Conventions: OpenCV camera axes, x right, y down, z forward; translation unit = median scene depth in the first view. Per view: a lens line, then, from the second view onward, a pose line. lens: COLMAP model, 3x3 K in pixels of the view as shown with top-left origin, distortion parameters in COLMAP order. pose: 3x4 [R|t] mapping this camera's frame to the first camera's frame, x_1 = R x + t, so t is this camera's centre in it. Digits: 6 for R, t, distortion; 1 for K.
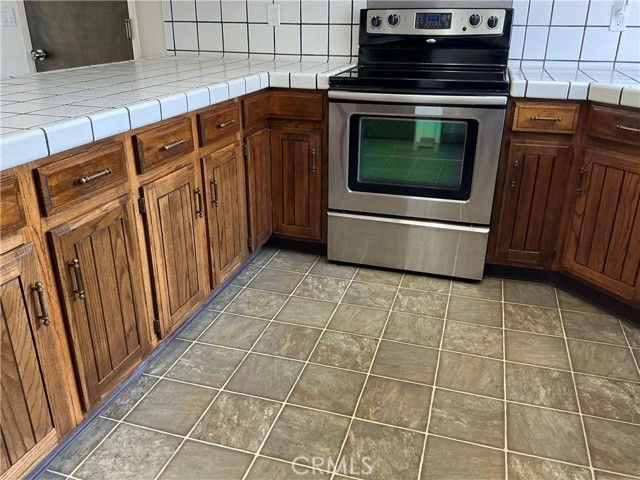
lens RADIAL K [[529.8, 0, 320.2], [0, 529.8, 241.1], [0, 0, 1]] dist [0.076862, -0.135076]
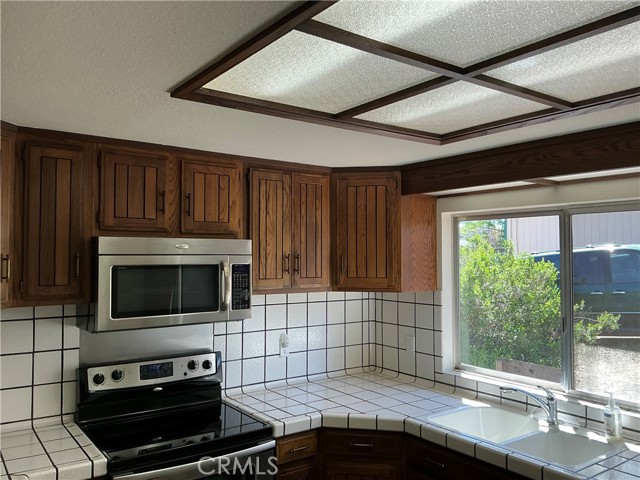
lens RADIAL K [[529.8, 0, 321.4], [0, 529.8, 236.5], [0, 0, 1]] dist [0.076862, -0.135076]
pose [[0.595907, 0.031914, 0.802419, -0.496995], [0.312352, 0.911317, -0.268210, -0.293364], [-0.739818, 0.410466, 0.533092, 0.091653]]
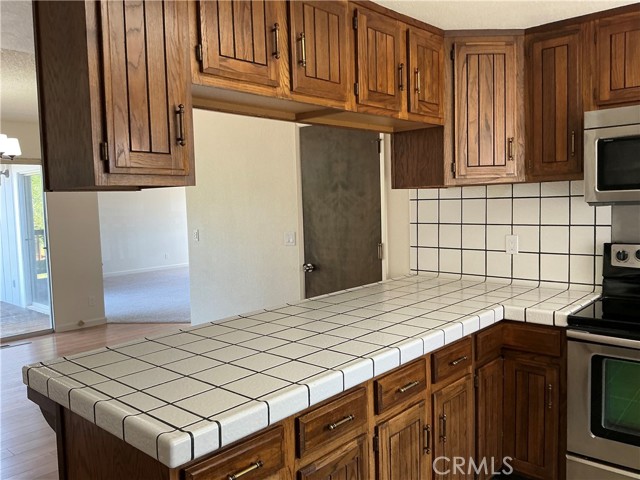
lens RADIAL K [[529.8, 0, 321.2], [0, 529.8, 240.4], [0, 0, 1]] dist [0.076862, -0.135076]
pose [[0.908147, 0.003562, -0.418637, 0.016465], [-0.135448, 0.948683, -0.285754, -0.090800], [0.396136, 0.316210, 0.862025, -0.087200]]
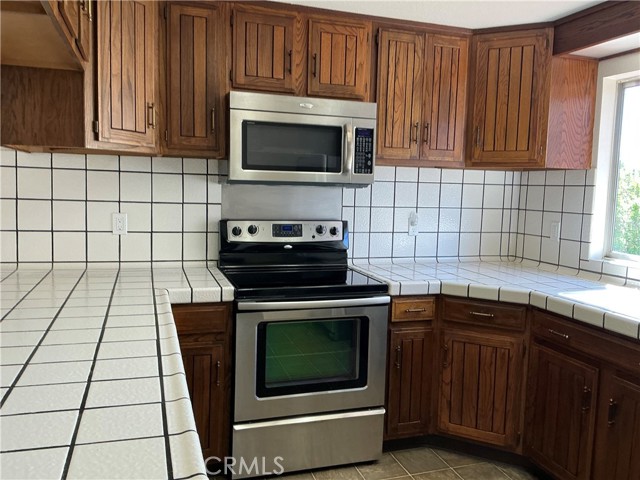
lens RADIAL K [[529.8, 0, 319.8], [0, 529.8, 239.3], [0, 0, 1]] dist [0.076862, -0.135076]
pose [[0.816032, -0.033313, 0.577047, -0.423712], [0.200097, 0.952888, -0.227958, -0.132694], [-0.542267, 0.301486, 0.784253, 0.086329]]
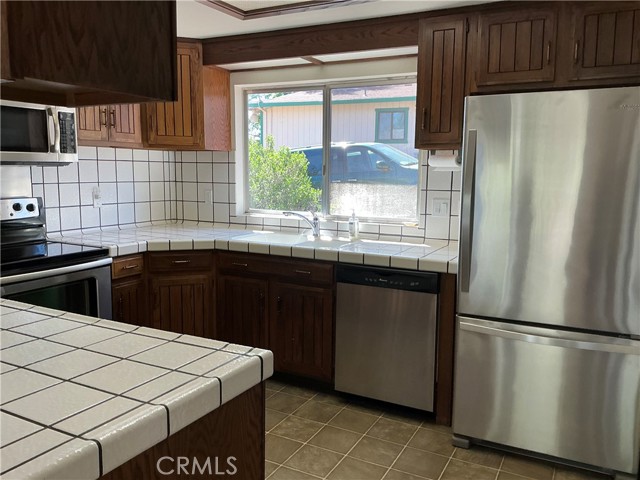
lens RADIAL K [[529.8, 0, 321.9], [0, 529.8, 242.8], [0, 0, 1]] dist [0.076862, -0.135076]
pose [[0.180946, -0.131285, 0.974691, -0.854095], [0.373886, 0.925825, 0.055293, -0.153662], [-0.909653, 0.354418, 0.216610, 0.134026]]
